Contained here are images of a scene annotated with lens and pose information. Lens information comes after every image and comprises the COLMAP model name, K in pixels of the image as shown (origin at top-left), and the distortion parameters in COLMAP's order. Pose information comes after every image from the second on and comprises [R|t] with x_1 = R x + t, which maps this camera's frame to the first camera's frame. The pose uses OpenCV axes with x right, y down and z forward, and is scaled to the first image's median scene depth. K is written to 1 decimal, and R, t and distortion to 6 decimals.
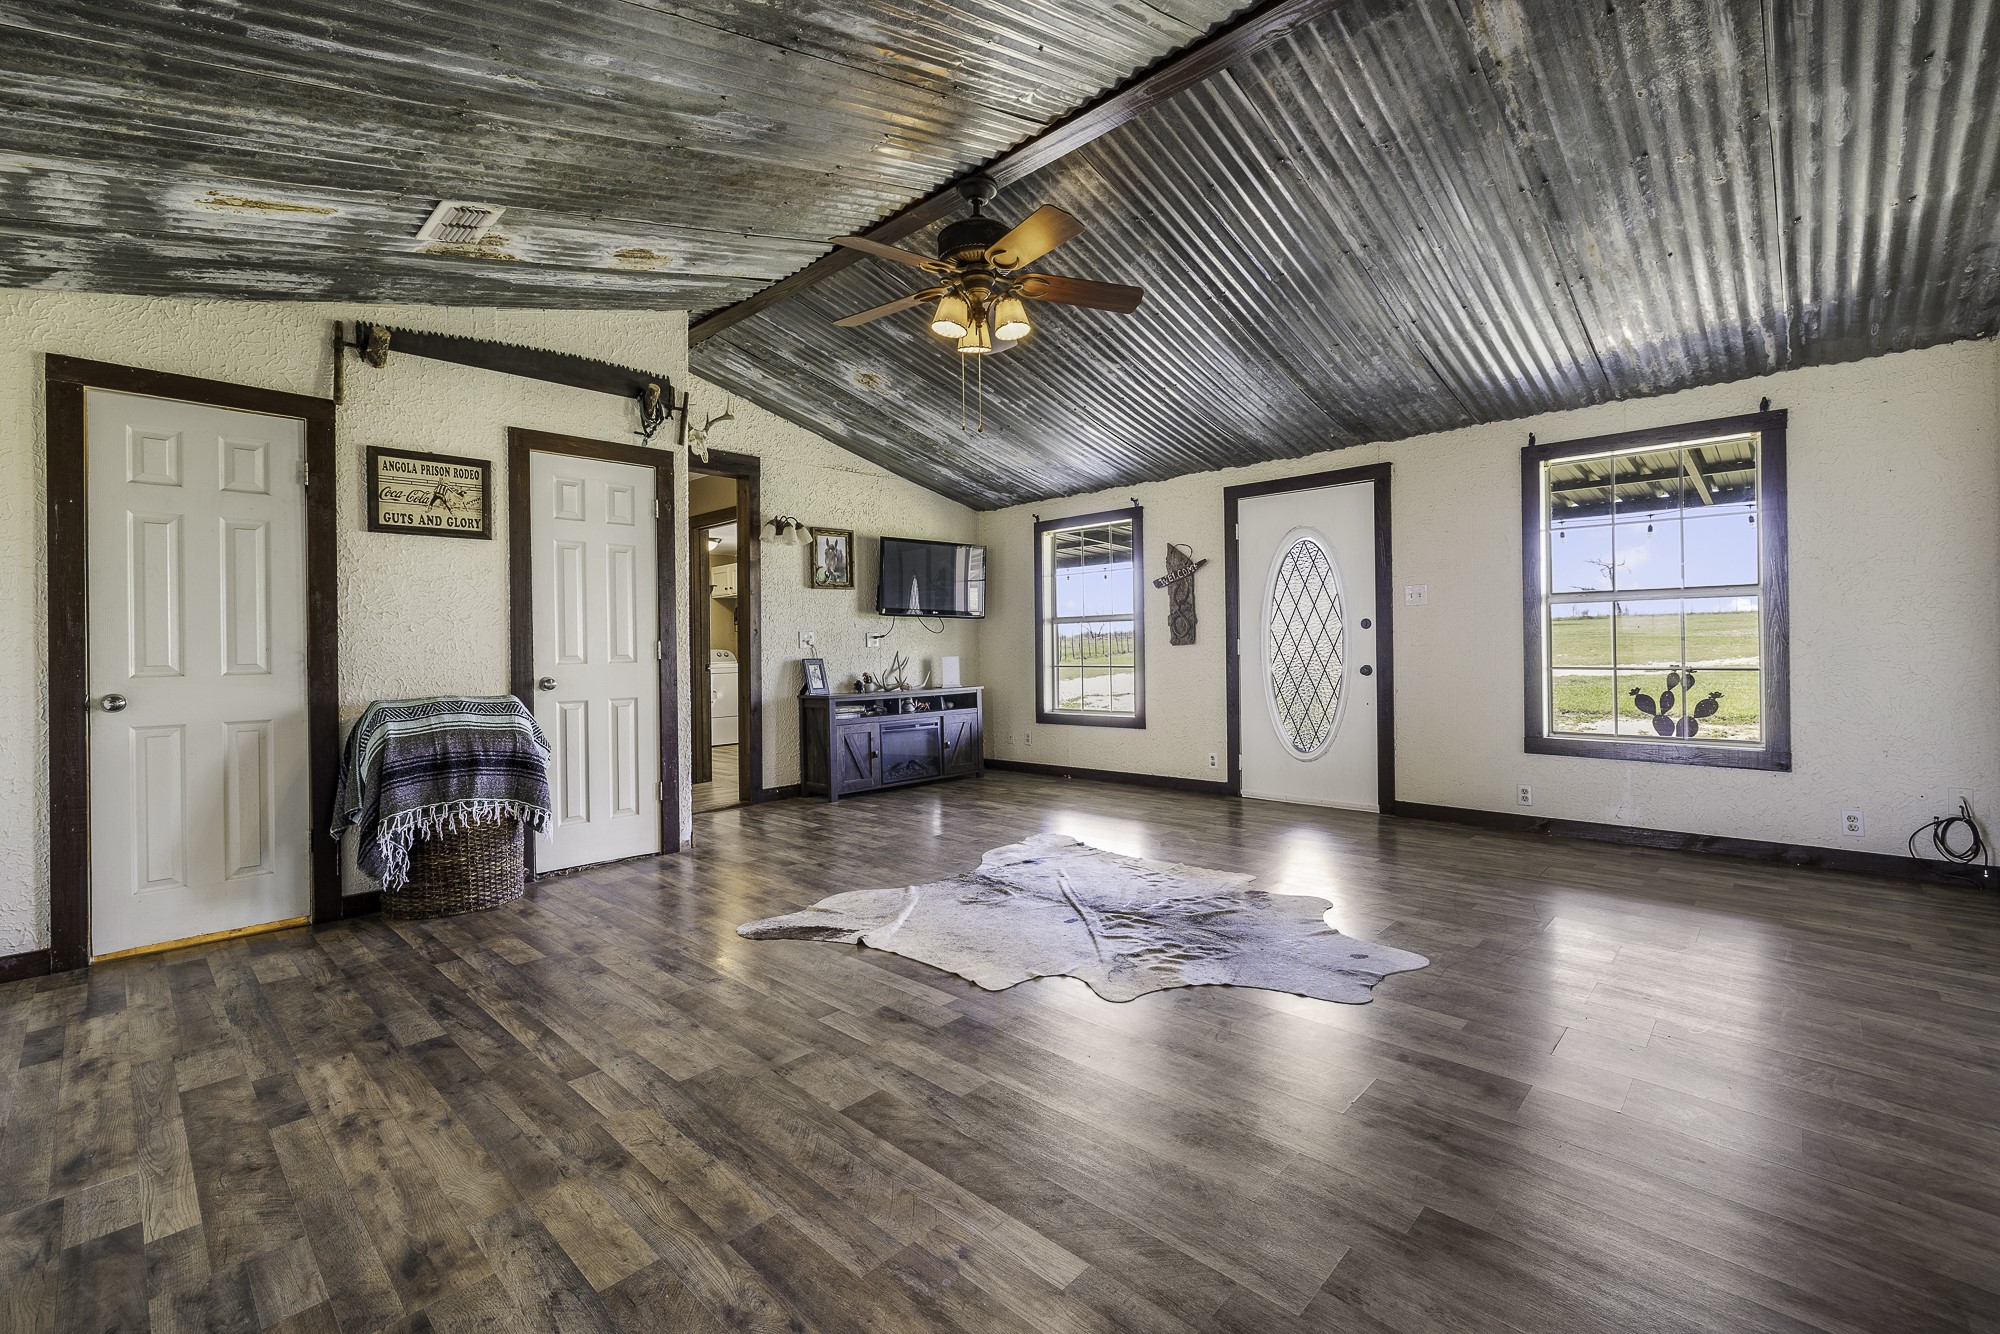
lens RADIAL K [[854.4, 0, 1001.1], [0, 854.4, 632.4], [0, 0, 1]] dist [0.000916, 0.000105]
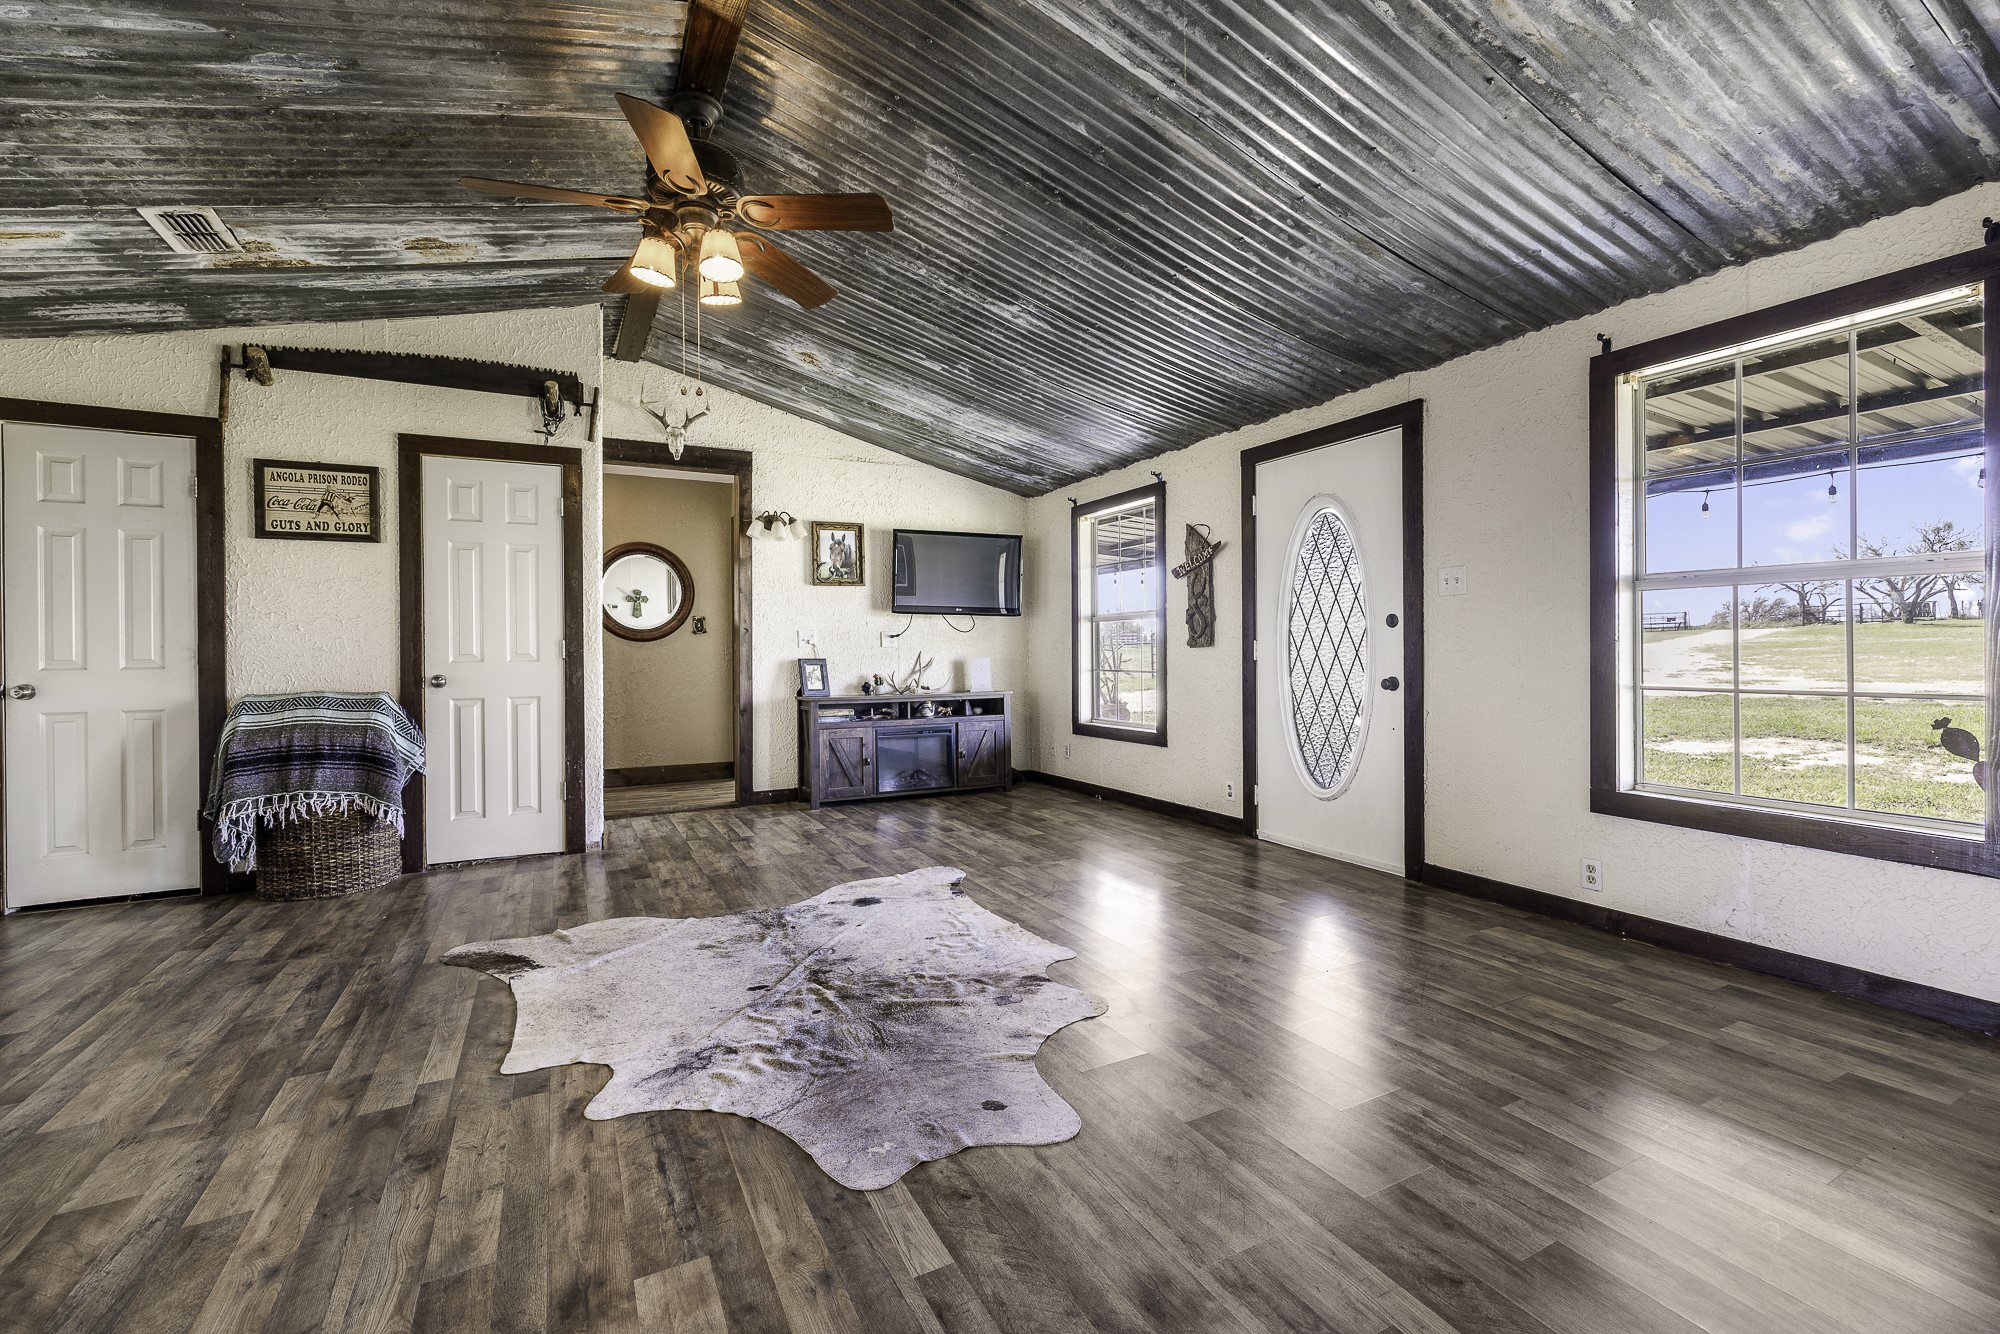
lens RADIAL K [[851.6, 0, 1001.9], [0, 851.6, 640.4], [0, 0, 1]] dist [0.001088, -0.000255]
pose [[0.947262, 0.004969, -0.320421, 0.390589], [-0.001221, 0.999928, 0.011897, -0.001921], [0.320458, -0.010878, 0.947200, 0.217681]]
